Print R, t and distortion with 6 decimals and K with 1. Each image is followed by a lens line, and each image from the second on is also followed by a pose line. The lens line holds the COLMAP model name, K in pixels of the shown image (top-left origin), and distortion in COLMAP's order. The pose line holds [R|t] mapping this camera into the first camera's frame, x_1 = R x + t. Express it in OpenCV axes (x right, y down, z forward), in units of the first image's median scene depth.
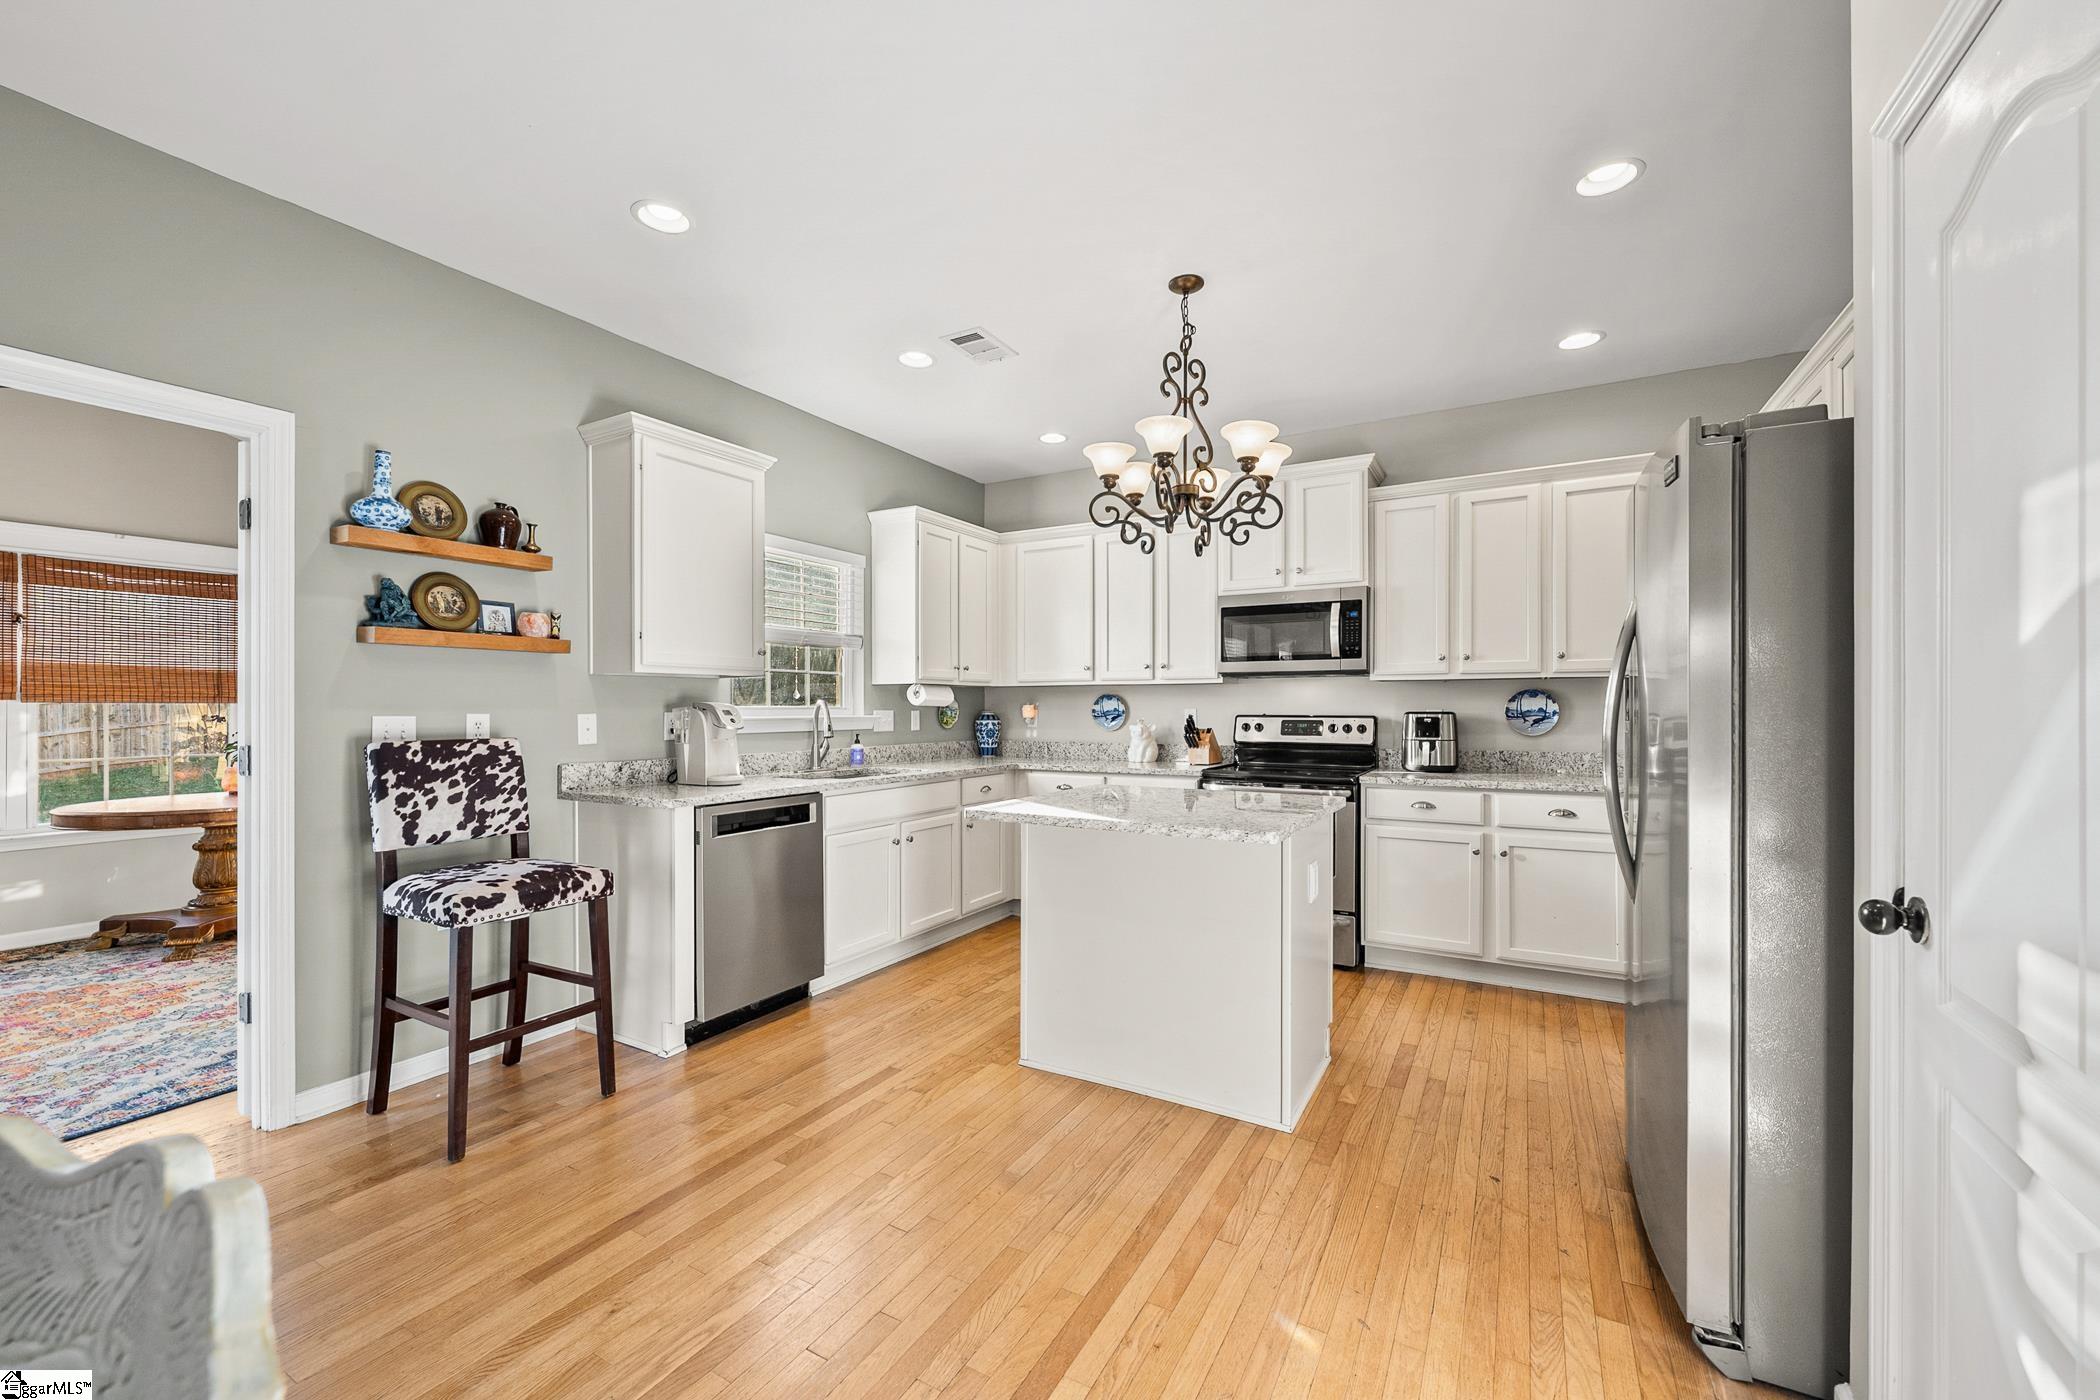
lens RADIAL K [[842.2, 0, 1043.9], [0, 842.2, 699.9], [0, 0, 1]] dist [0.000322, 0.001513]
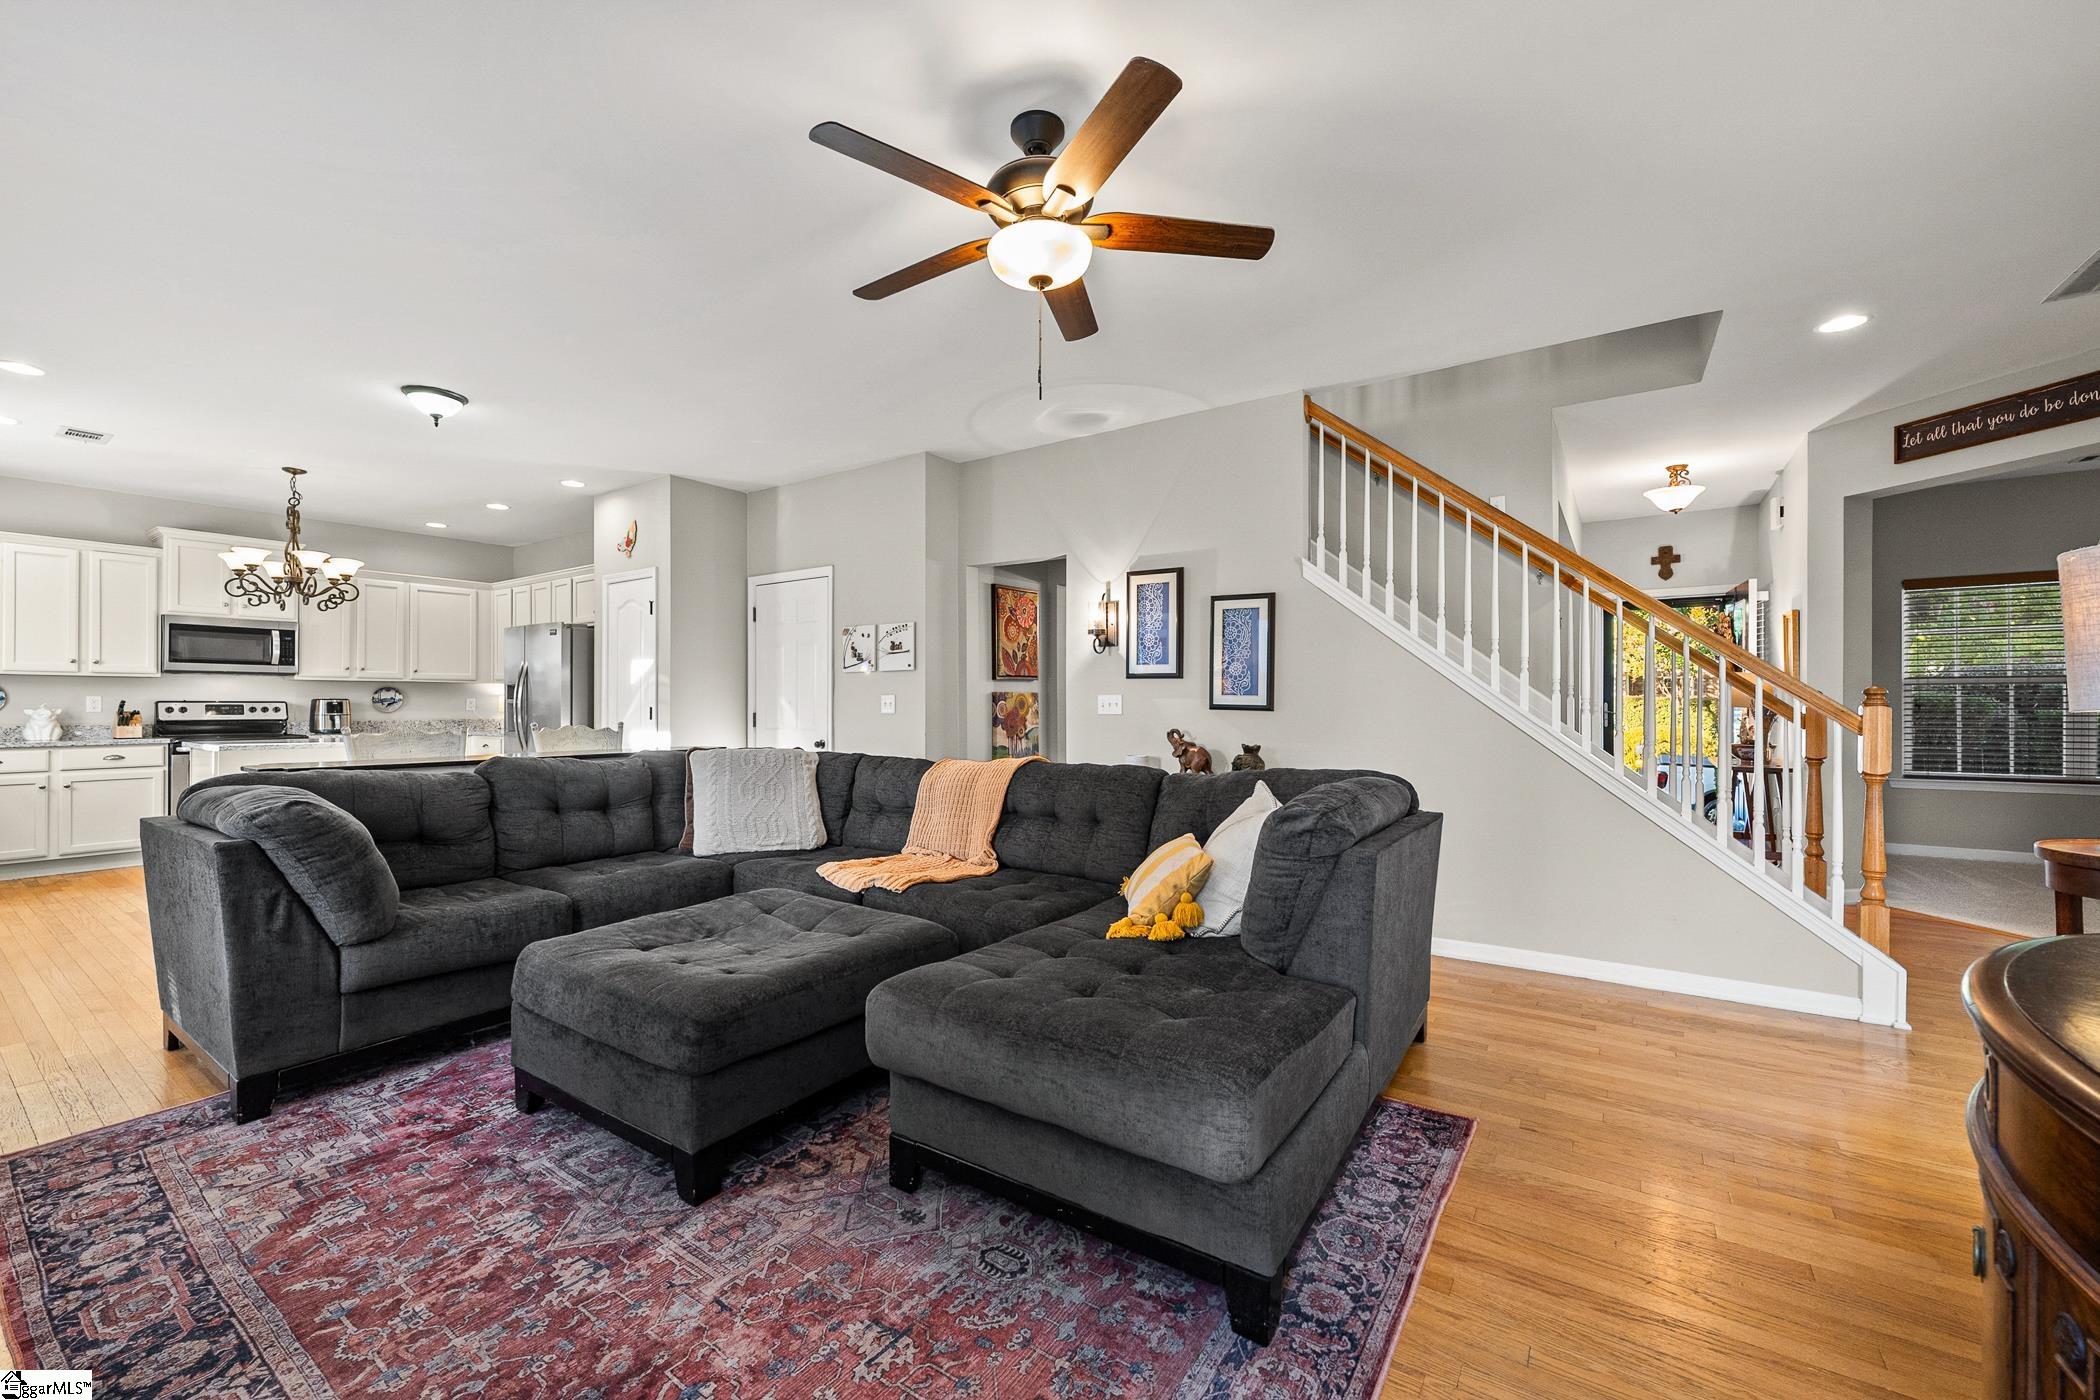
lens RADIAL K [[842.2, 0, 1060.6], [0, 842.2, 702.3], [0, 0, 1]] dist [0.000322, 0.001513]
pose [[0.087333, 0.004026, 0.996171, -1.128857], [-0.006512, 0.999973, -0.003470, 0.017409], [-0.996158, -0.006184, 0.087357, -0.635864]]
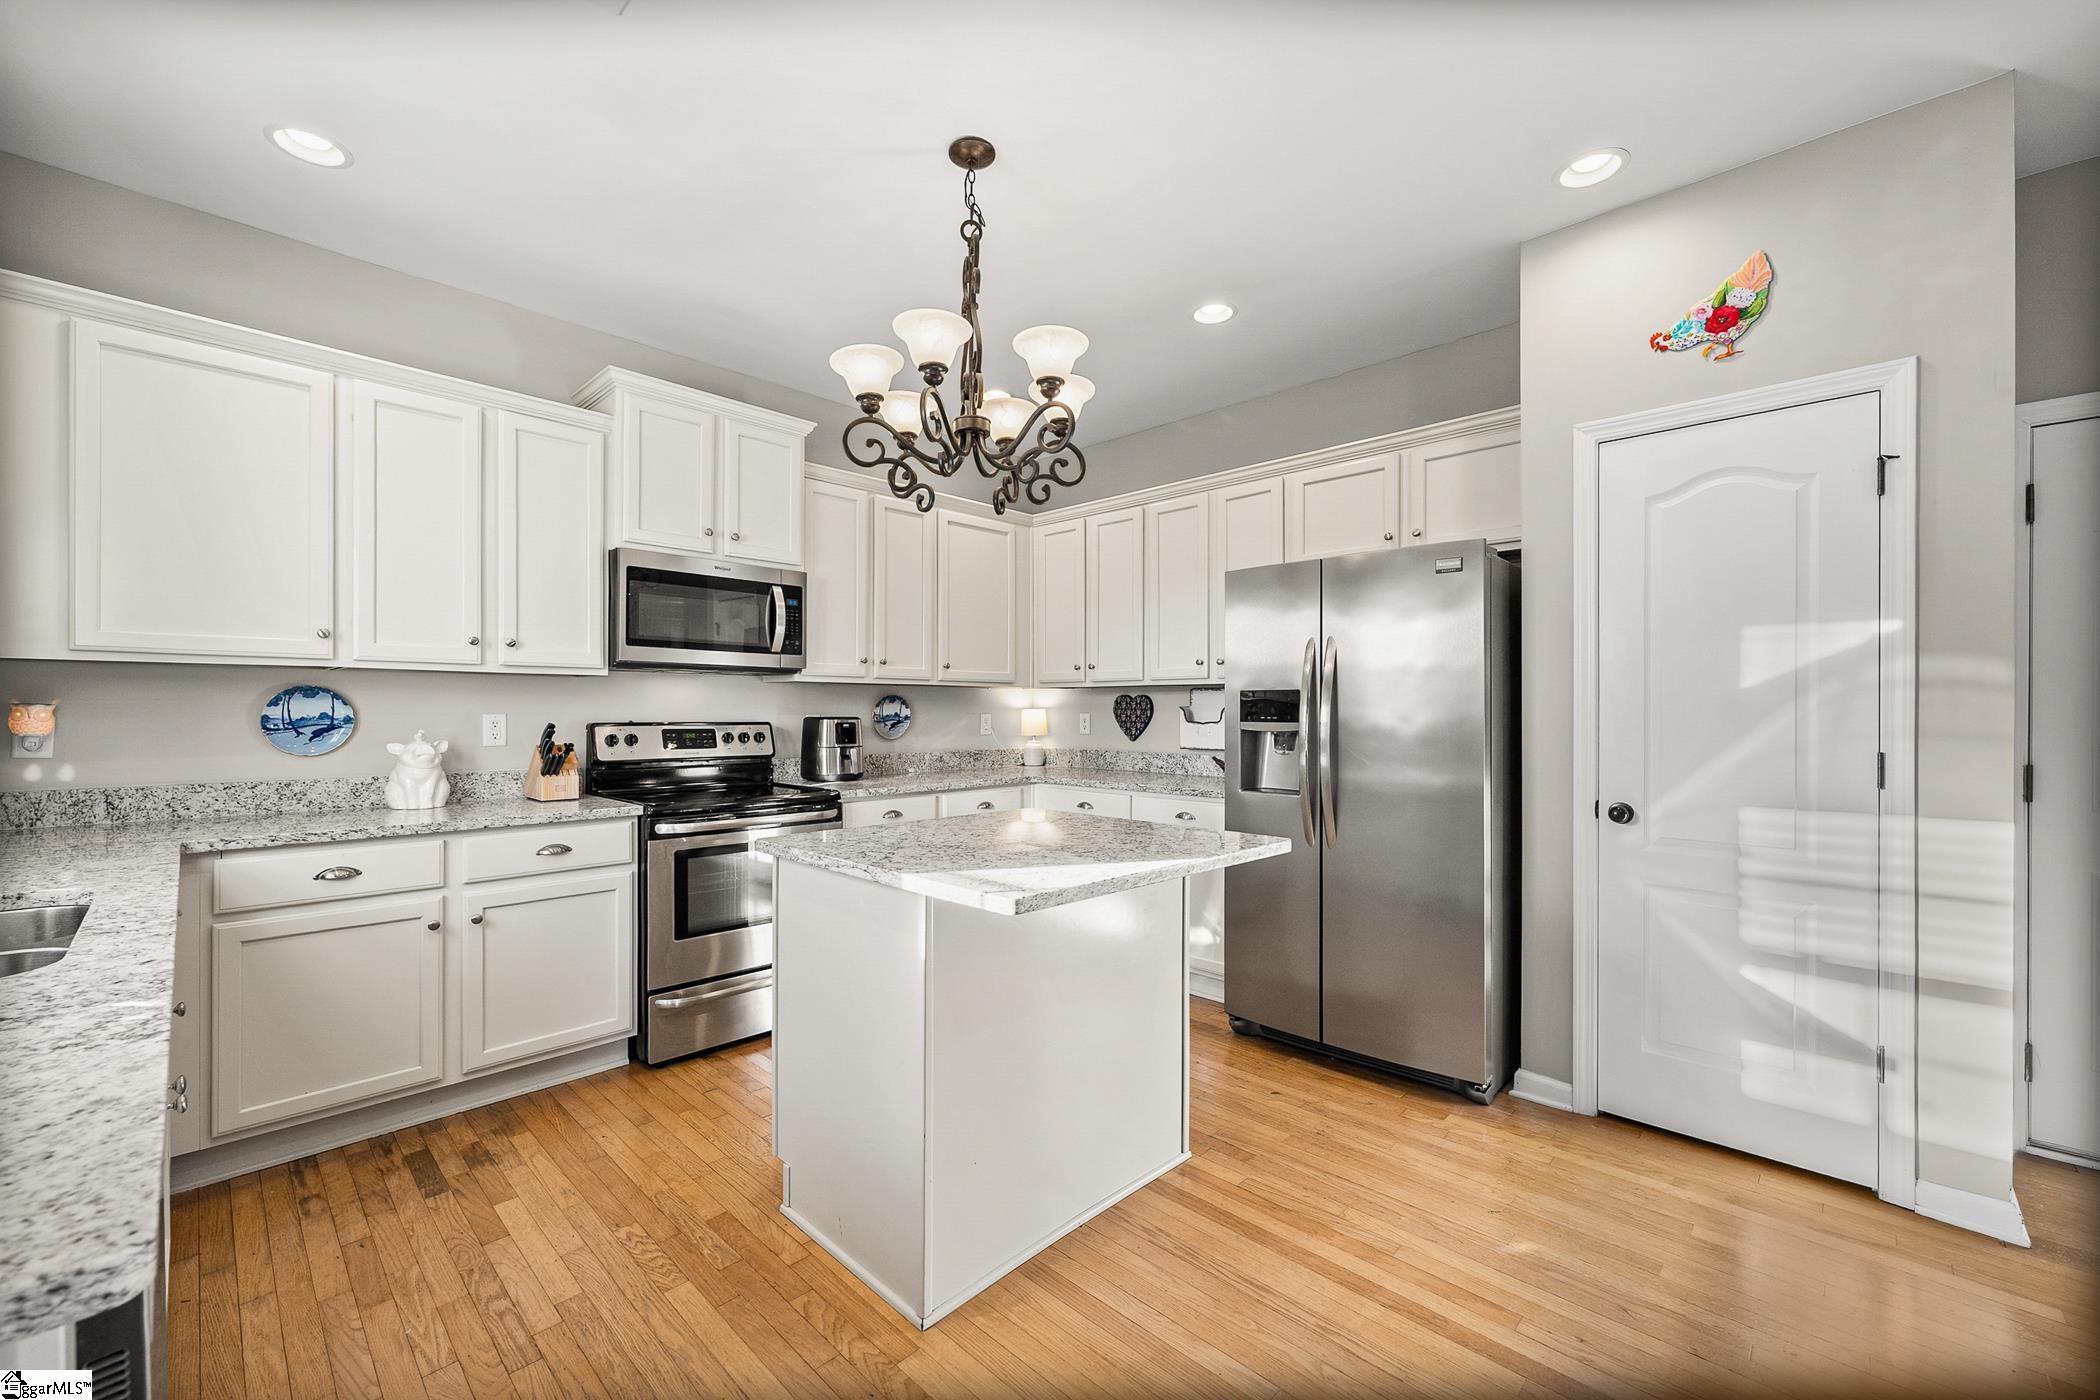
lens RADIAL K [[842.2, 0, 1051.3], [0, 842.2, 710.6], [0, 0, 1]] dist [0.000322, 0.001513]
pose [[0.243758, 0.002662, 0.969832, -0.393400], [-0.009243, 0.999957, -0.000422, 0.005239], [-0.969792, -0.008861, 0.243772, 0.536971]]
